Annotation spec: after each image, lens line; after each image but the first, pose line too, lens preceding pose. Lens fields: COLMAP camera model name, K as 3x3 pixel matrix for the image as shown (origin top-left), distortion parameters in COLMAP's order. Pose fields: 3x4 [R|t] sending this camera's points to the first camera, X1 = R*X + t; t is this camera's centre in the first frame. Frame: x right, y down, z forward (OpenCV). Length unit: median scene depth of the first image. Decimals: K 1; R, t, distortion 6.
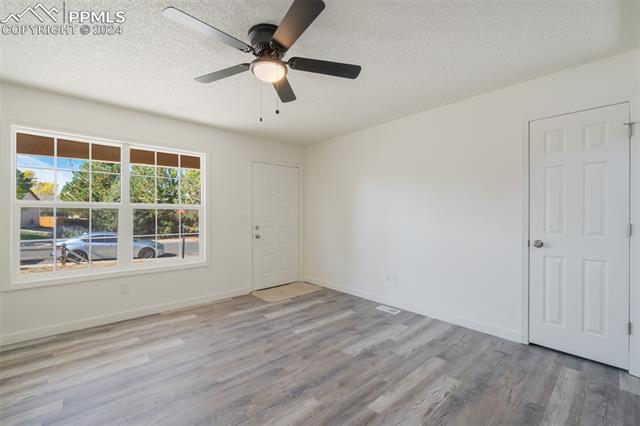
lens RADIAL K [[270.5, 0, 317.5], [0, 270.5, 212.5], [0, 0, 1]] dist [0.000235, -0.000017]
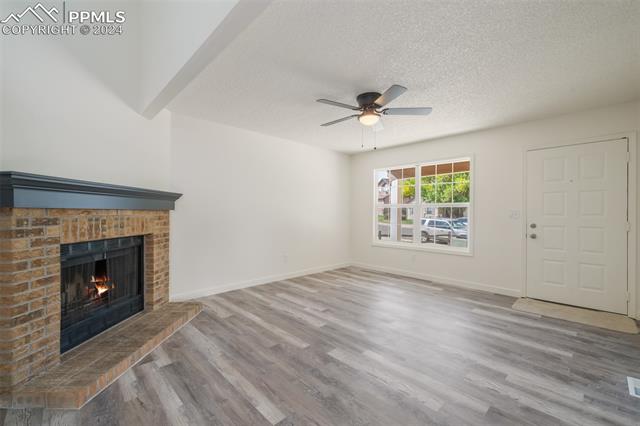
lens RADIAL K [[270.5, 0, 317.5], [0, 270.5, 212.5], [0, 0, 1]] dist [0.000235, -0.000017]
pose [[0.044221, -0.000486, -0.999022, 1.167350], [-0.000951, 0.999999, -0.000528, 0.027305], [0.999021, 0.000974, 0.044220, 0.530736]]
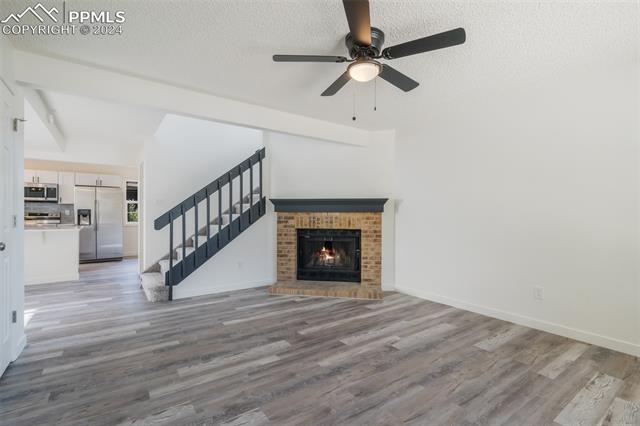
lens RADIAL K [[299.4, 0, 320.0], [0, 299.4, 213.0], [0, 0, 1]] dist [0.000060, 0.000007]
pose [[-0.994604, -0.003256, 0.103695, -0.110201], [-0.003798, 0.999980, -0.005033, 0.030642], [-0.103677, -0.005400, -0.994596, 1.826468]]
